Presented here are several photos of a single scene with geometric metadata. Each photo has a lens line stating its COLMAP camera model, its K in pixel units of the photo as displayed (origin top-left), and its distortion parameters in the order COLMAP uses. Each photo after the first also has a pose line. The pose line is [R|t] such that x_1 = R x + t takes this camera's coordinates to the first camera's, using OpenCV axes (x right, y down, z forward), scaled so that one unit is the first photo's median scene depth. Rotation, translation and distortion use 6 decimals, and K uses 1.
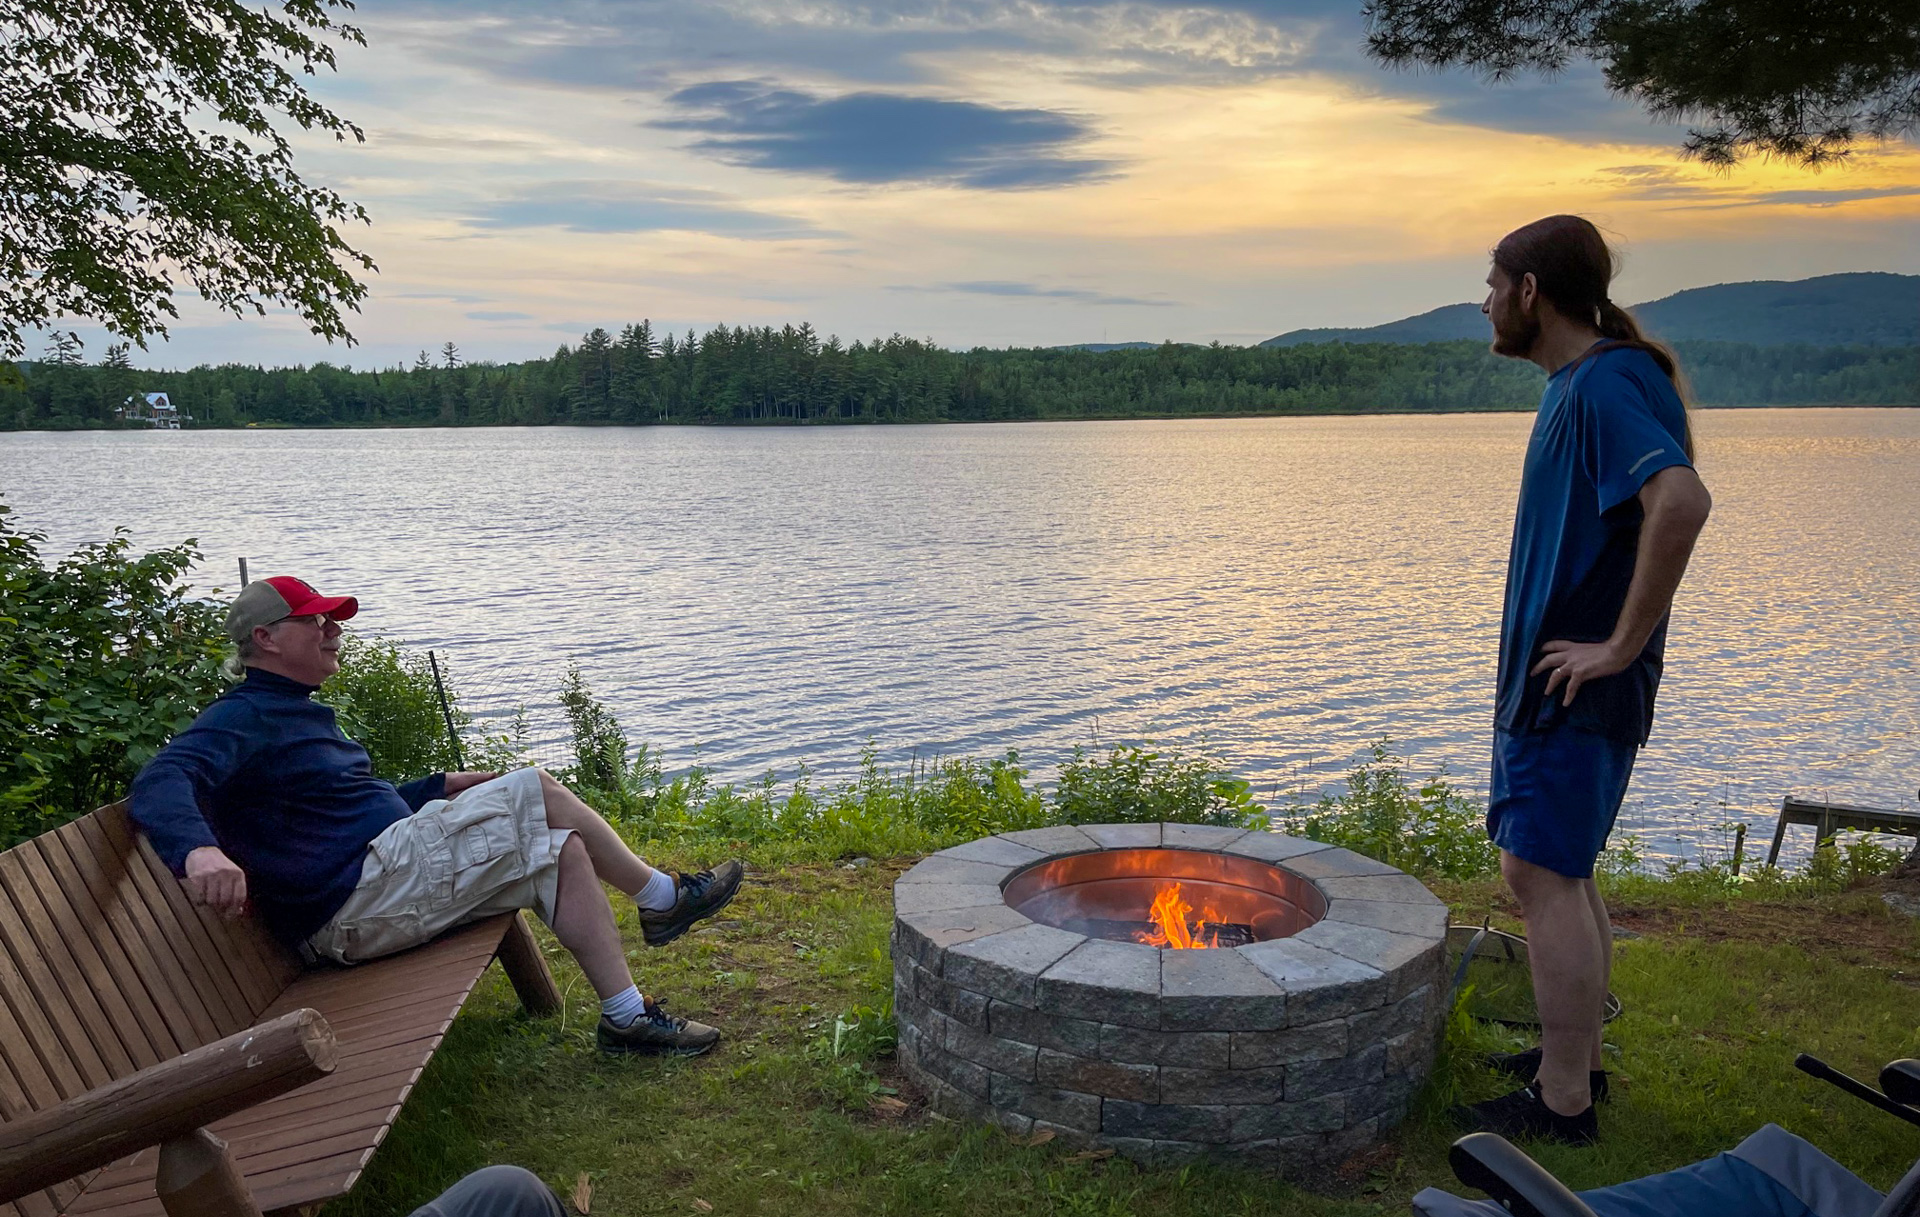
lens RADIAL K [[1495.4, 0, 920.5], [0, 1495.4, 661.3], [0, 0, 1]] dist [0.084069, -0.145226]
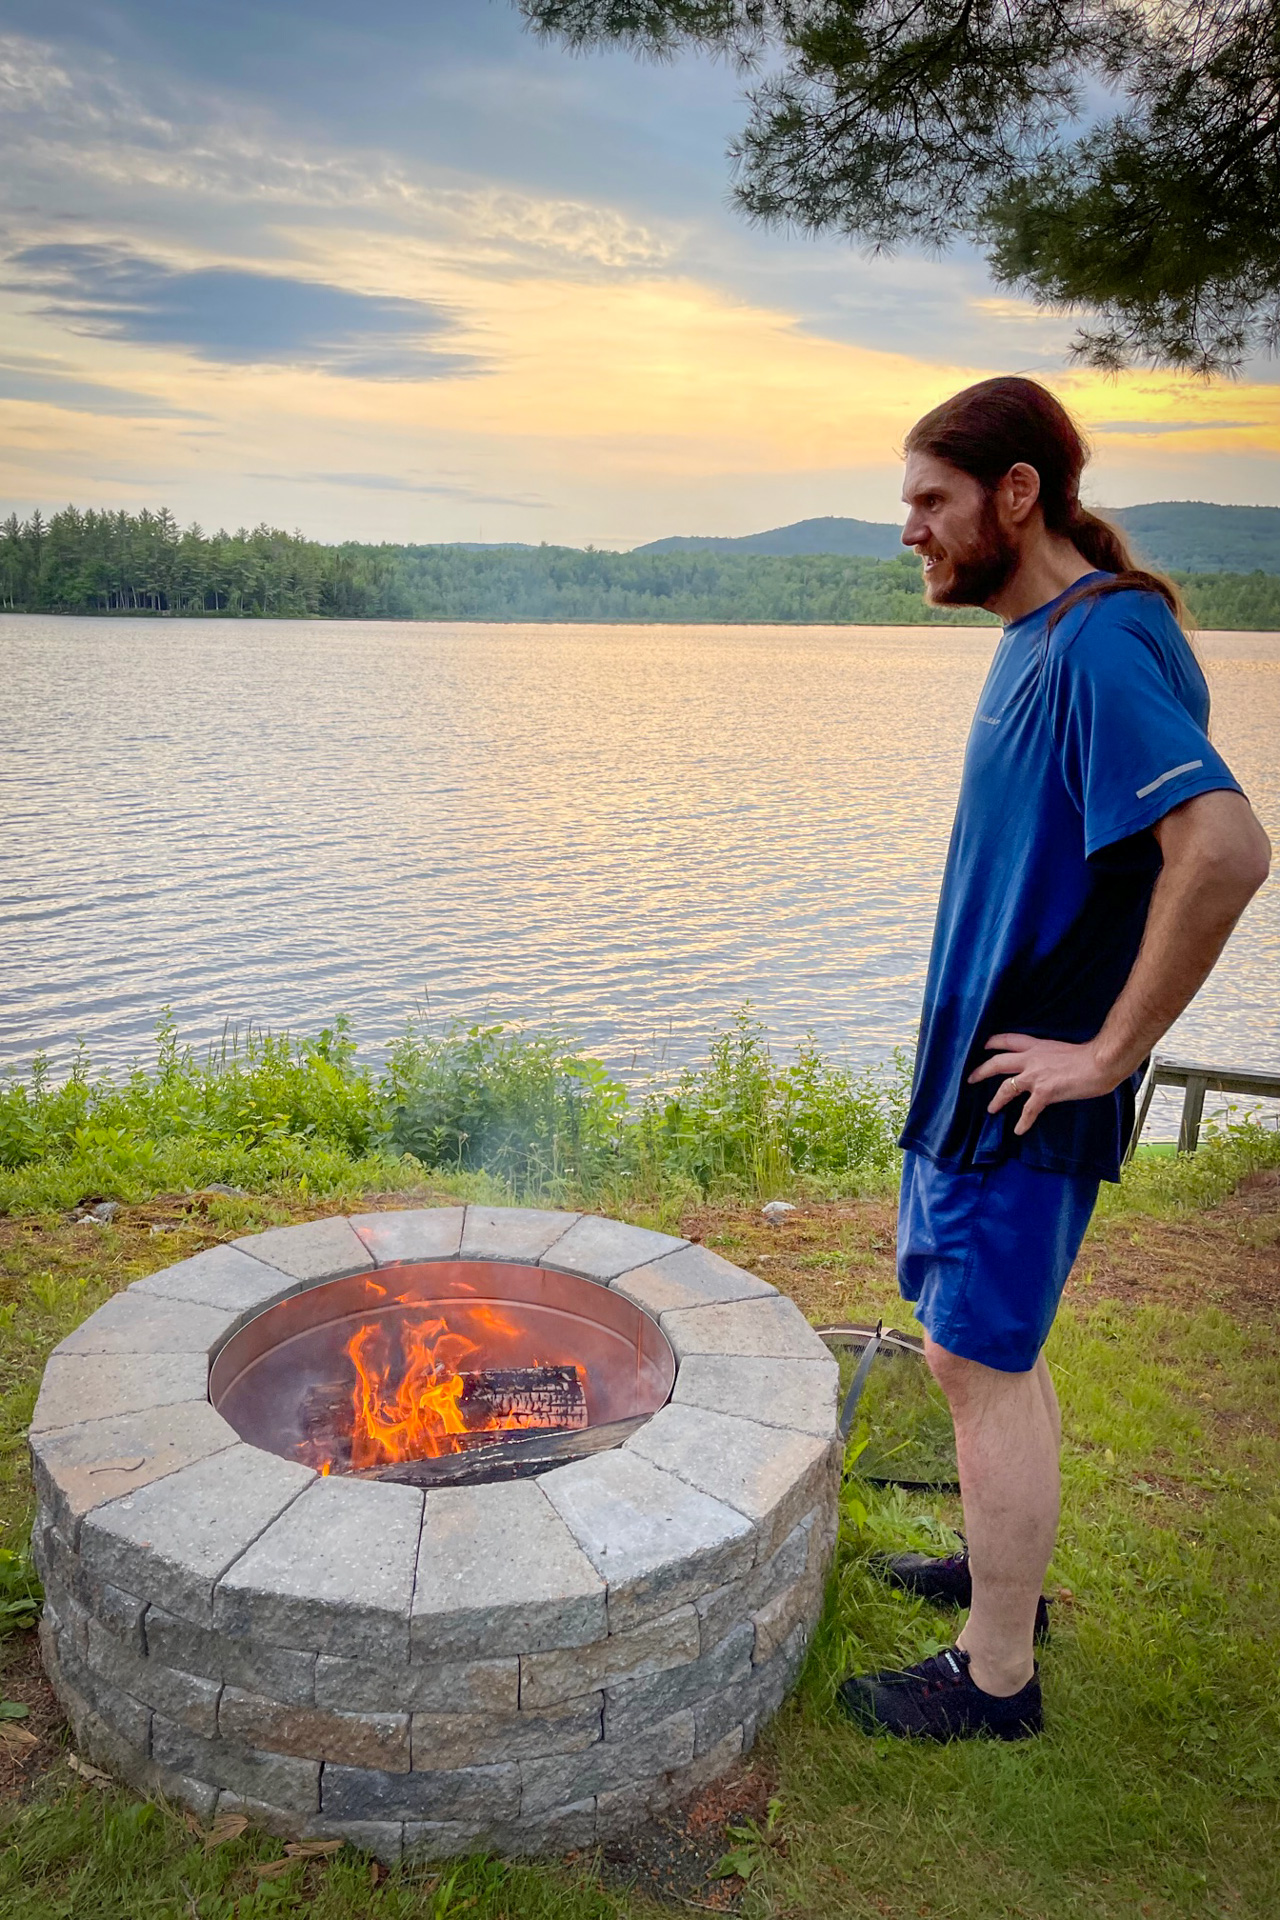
lens RADIAL K [[1429.2, 0, 599.4], [0, 1429.2, 929.3], [0, 0, 1]] dist [0.018693, -0.000628]
pose [[0.981415, -0.014413, 0.191357, 0.060316], [0.003642, 0.998395, 0.056519, -0.043808], [-0.191865, -0.054771, 0.979892, 0.198688]]
